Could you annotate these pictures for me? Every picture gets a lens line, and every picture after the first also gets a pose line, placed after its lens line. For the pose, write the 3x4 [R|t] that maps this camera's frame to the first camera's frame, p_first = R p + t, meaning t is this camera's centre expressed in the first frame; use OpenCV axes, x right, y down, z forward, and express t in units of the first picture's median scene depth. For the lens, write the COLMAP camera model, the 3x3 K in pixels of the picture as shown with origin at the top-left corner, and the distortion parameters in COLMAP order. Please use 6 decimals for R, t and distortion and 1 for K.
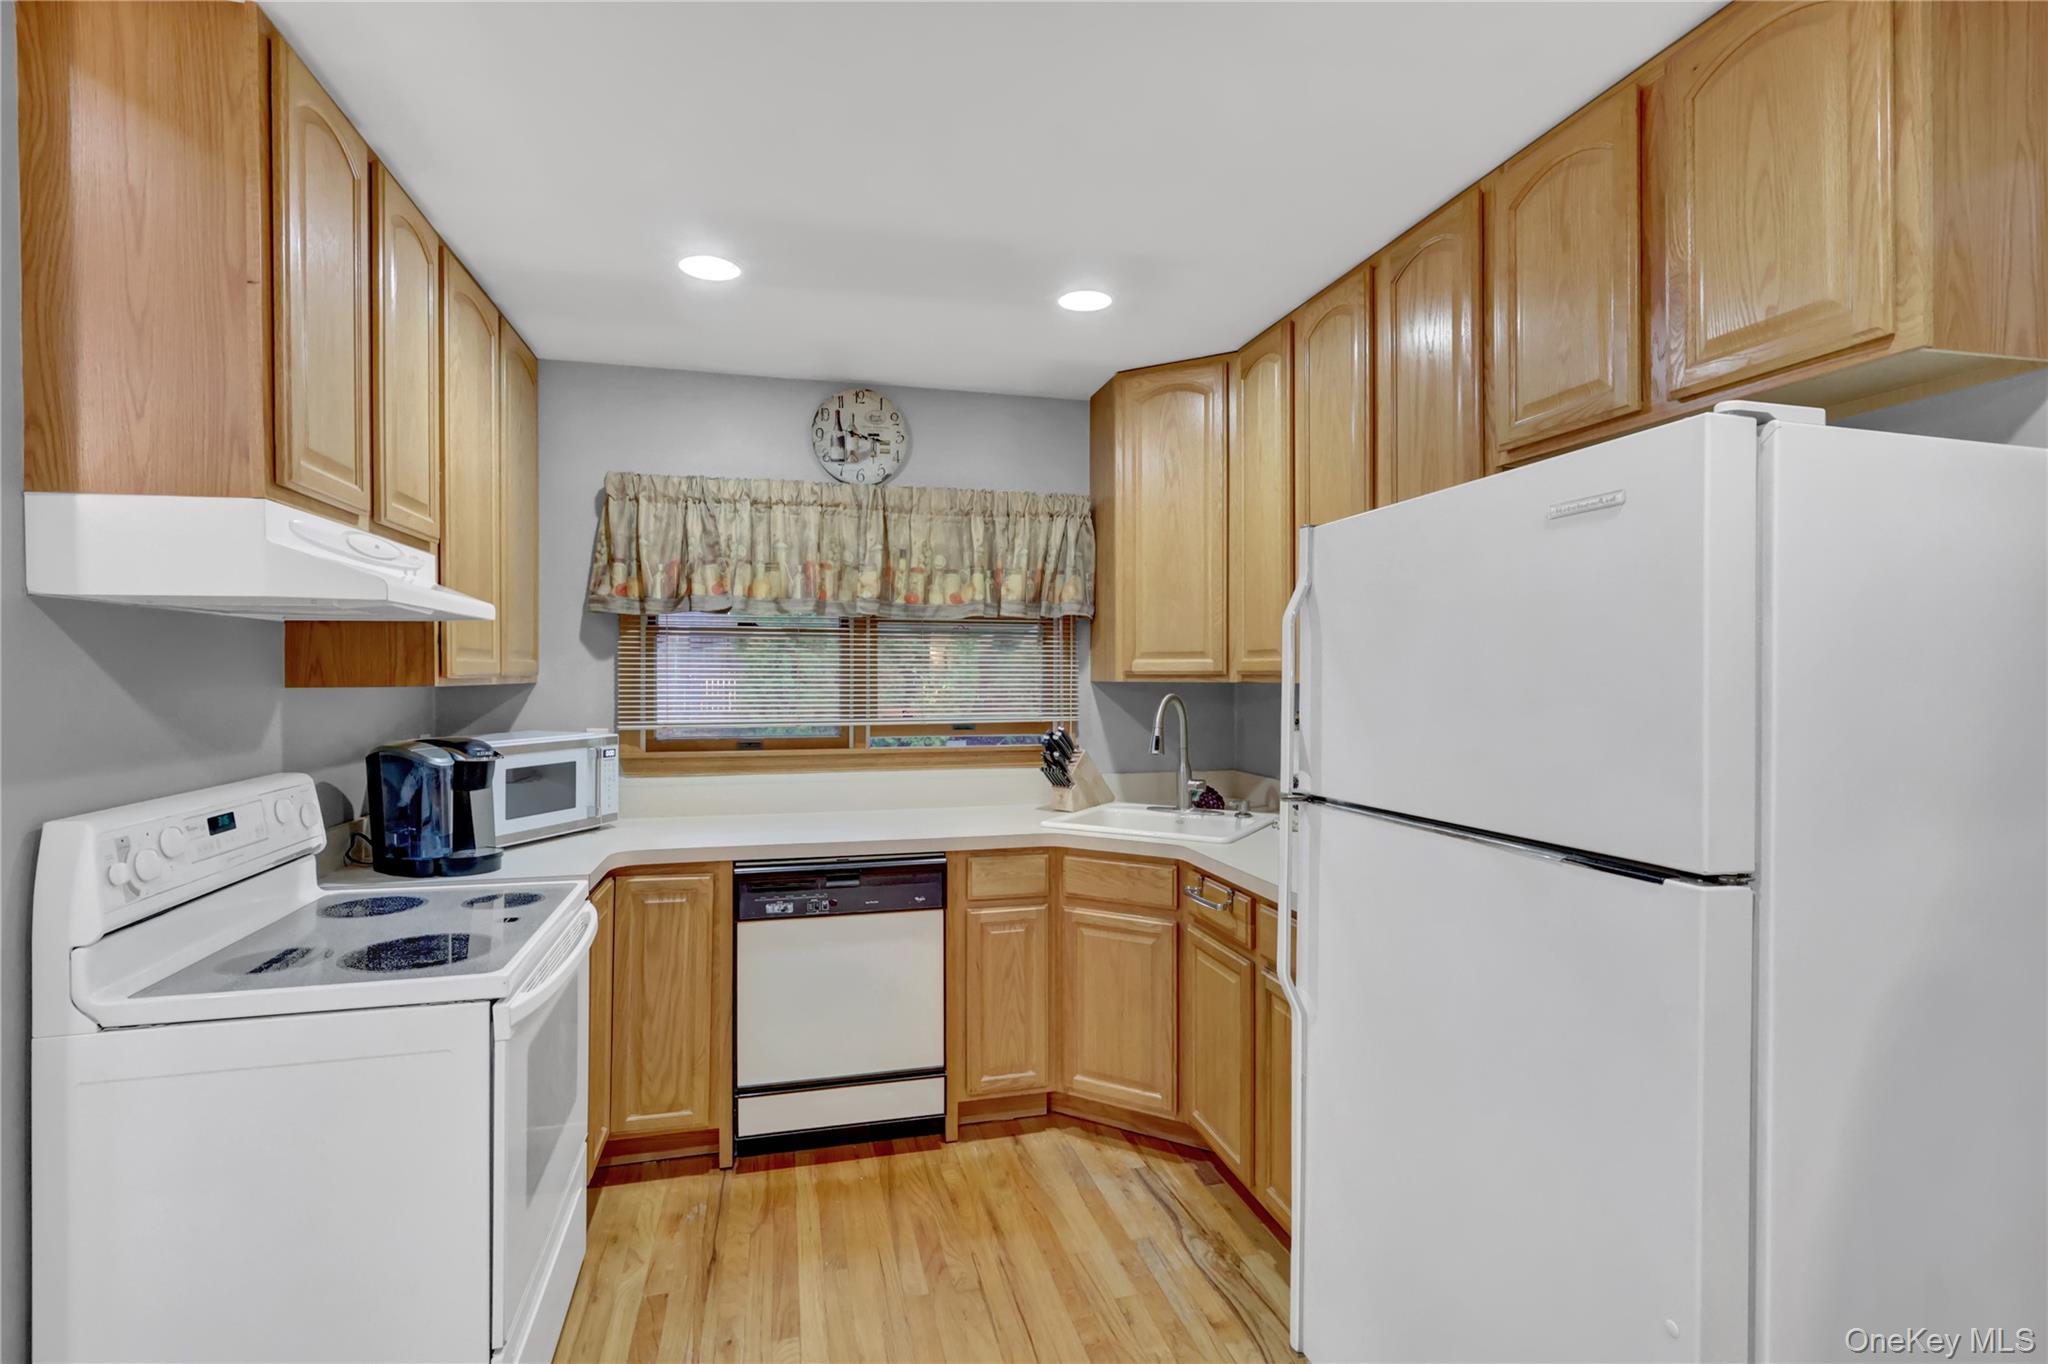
lens RADIAL K [[952.5, 0, 1032.2], [0, 952.5, 676.5], [0, 0, 1]] dist [-0.002683, -0.000454]
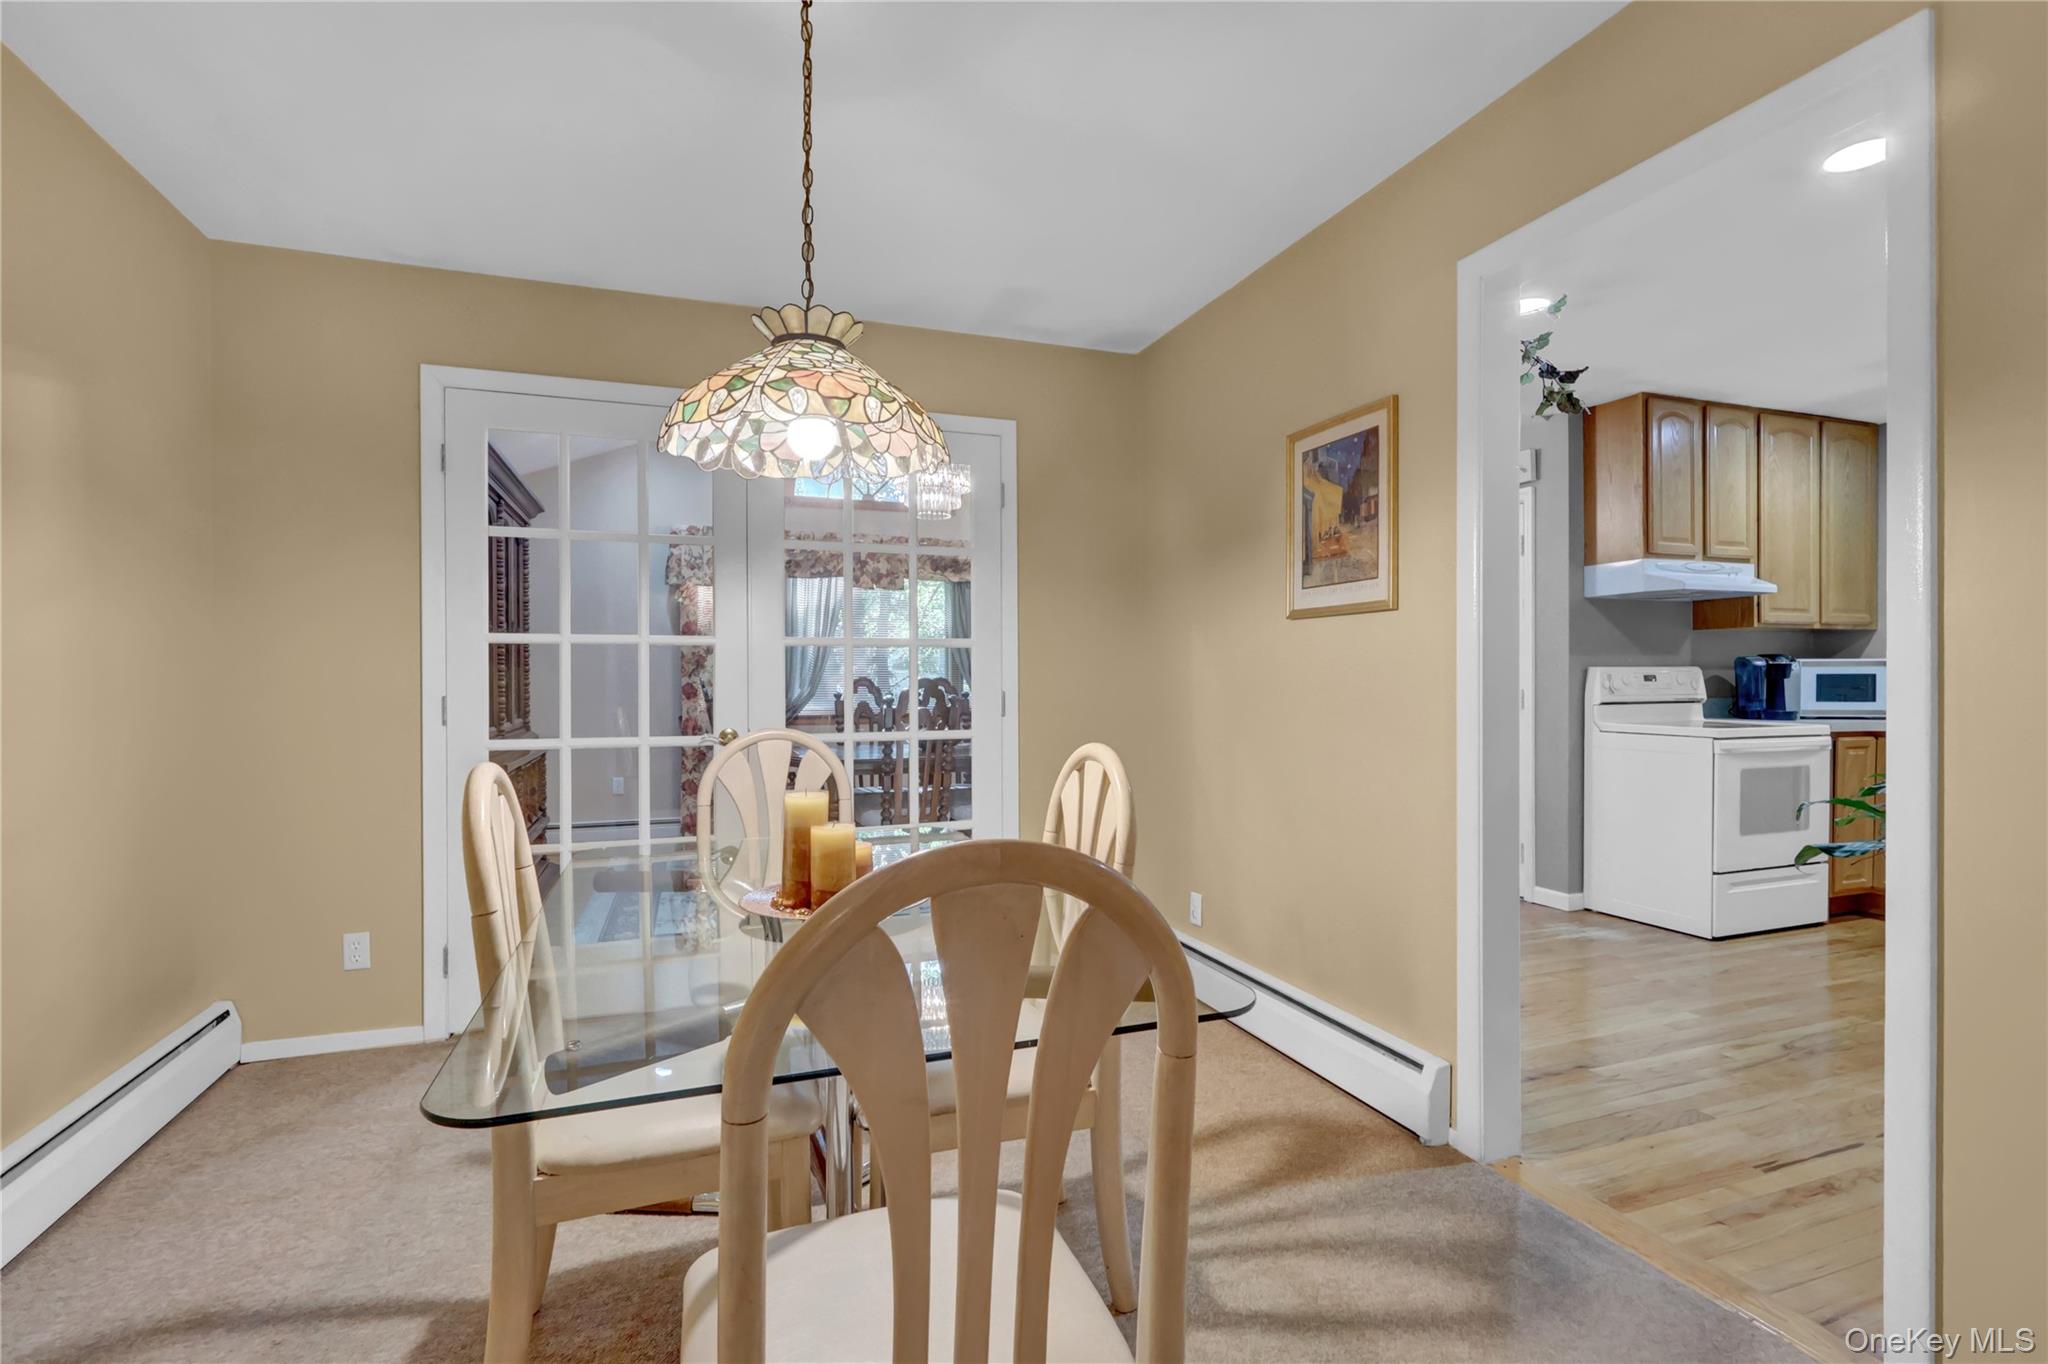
lens RADIAL K [[953.8, 0, 1024.0], [0, 953.8, 682.0], [0, 0, 1]] dist [-0.001728, -0.000843]
pose [[0.088661, 0.002771, -0.996058, 1.356001], [0.002252, 0.999993, 0.002982, 0.125344], [0.996059, -0.002508, 0.088654, -0.809511]]
